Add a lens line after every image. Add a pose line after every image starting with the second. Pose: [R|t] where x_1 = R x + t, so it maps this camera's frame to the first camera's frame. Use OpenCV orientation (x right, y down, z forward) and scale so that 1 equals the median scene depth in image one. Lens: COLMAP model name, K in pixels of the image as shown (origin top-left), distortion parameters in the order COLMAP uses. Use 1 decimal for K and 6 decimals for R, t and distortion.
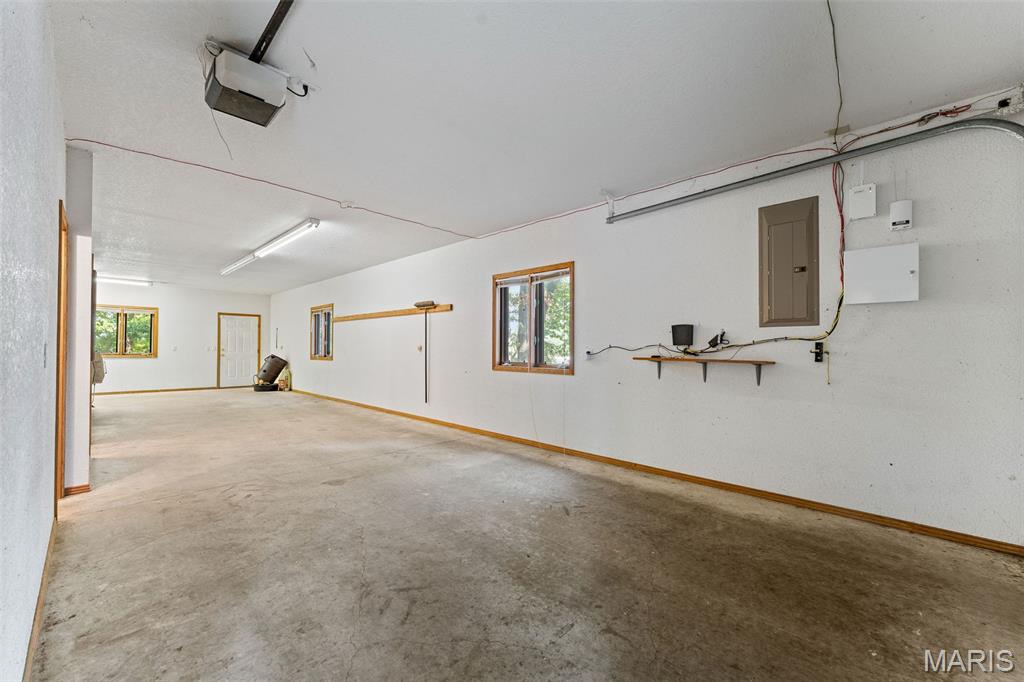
lens RADIAL K [[406.5, 0, 510.9], [0, 406.5, 344.5], [0, 0, 1]] dist [0.000445, -0.000043]
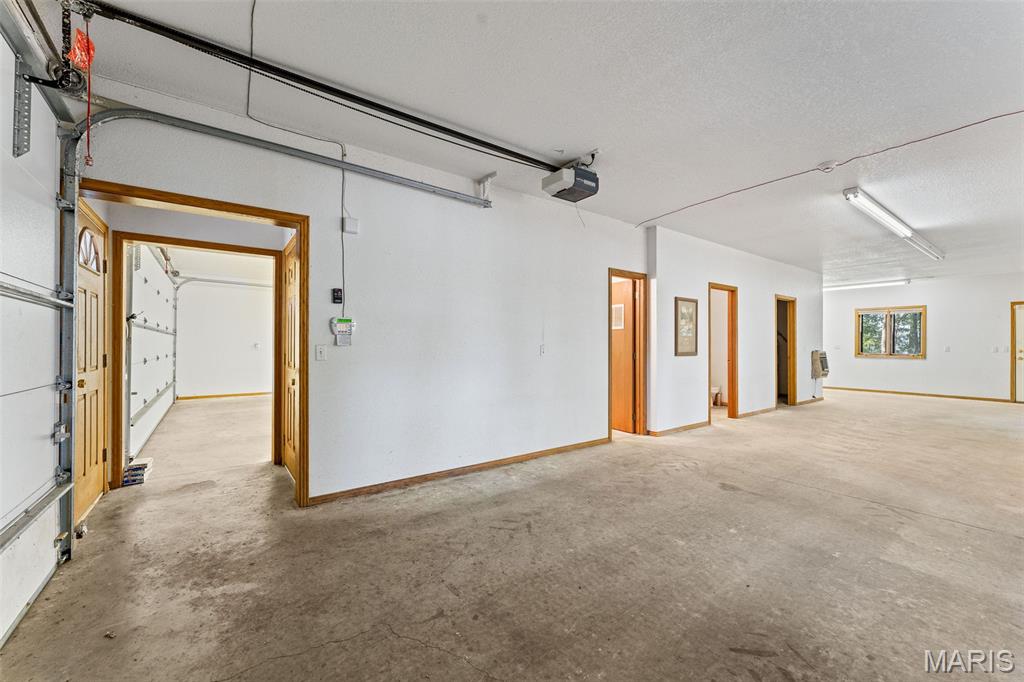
lens RADIAL K [[406.5, 0, 510.9], [0, 406.5, 344.5], [0, 0, 1]] dist [0.000445, -0.000043]
pose [[-0.167988, -0.007669, -0.985759, 0.723688], [0.004845, 0.999951, -0.008605, 0.009753], [0.985777, -0.006222, -0.167942, 0.787827]]
